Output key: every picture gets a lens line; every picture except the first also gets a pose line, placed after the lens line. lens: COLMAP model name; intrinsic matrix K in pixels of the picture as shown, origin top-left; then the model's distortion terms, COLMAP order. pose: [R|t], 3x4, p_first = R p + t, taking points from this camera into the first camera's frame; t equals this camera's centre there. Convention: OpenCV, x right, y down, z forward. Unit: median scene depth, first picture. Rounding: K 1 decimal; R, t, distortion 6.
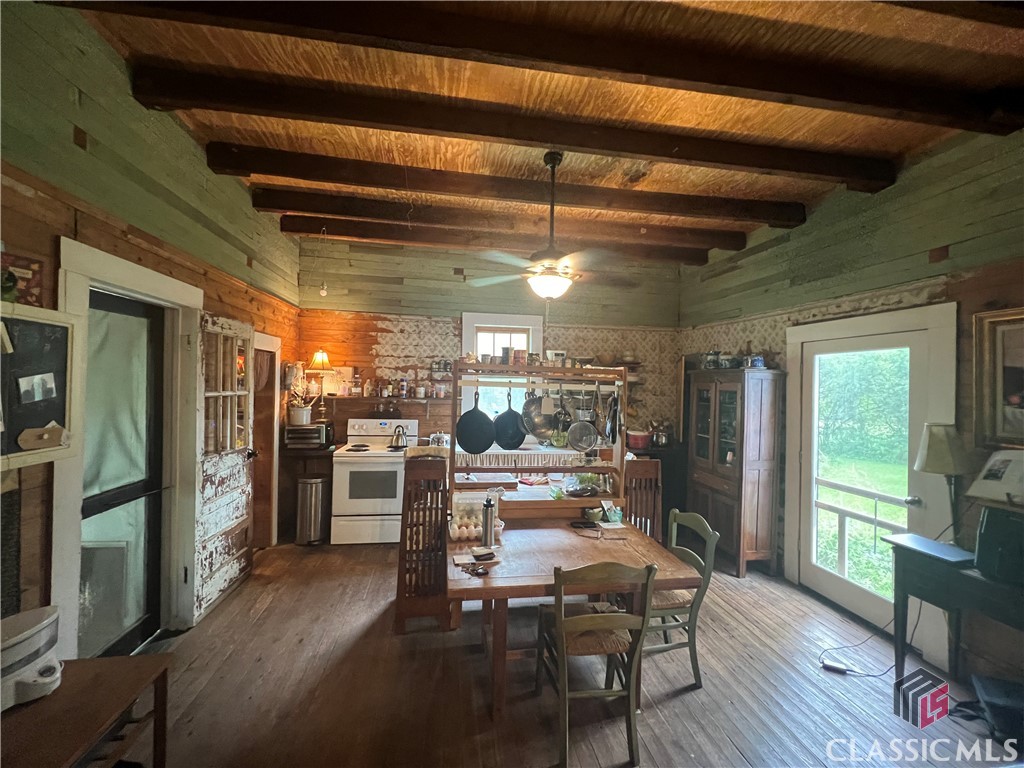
lens RADIAL K [[412.4, 0, 510.1], [0, 412.4, 383.2], [0, 0, 1]] dist [-0.000500, -0.000008]
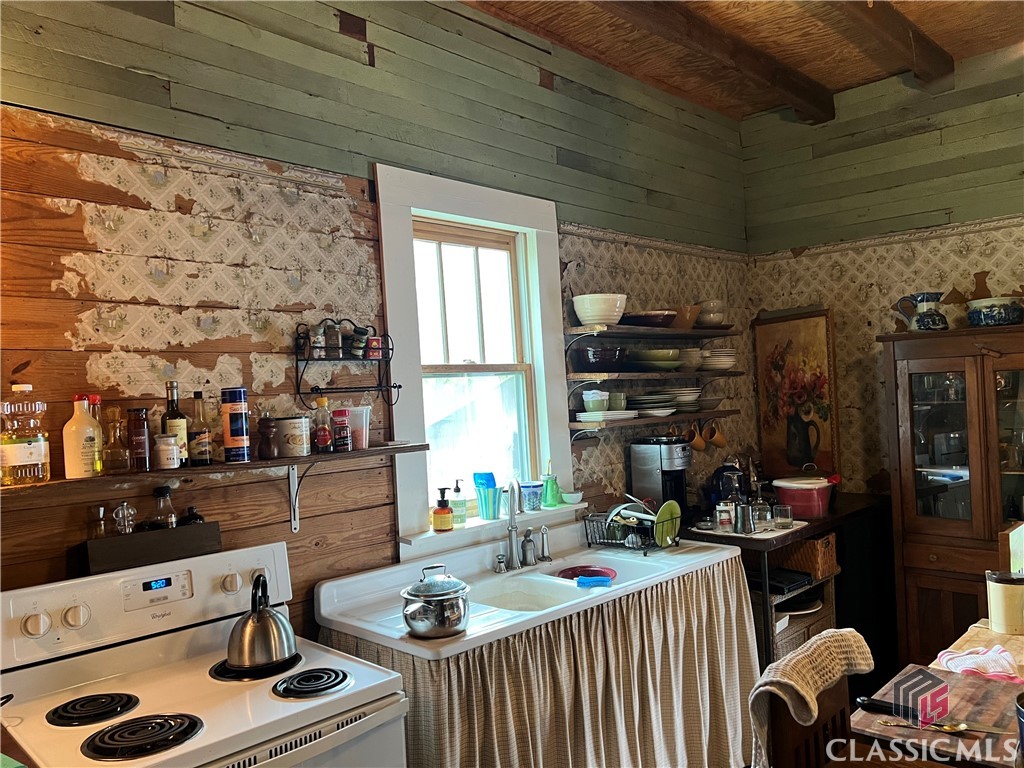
lens RADIAL K [[783.7, 0, 511.5], [0, 783.7, 383.2], [0, 0, 1]] dist [0.031916, -0.001607]
pose [[0.797269, -0.050702, 0.601491, -0.399083], [0.066060, 0.997810, -0.003453, -0.001544], [-0.599999, 0.042488, 0.798872, 0.491168]]
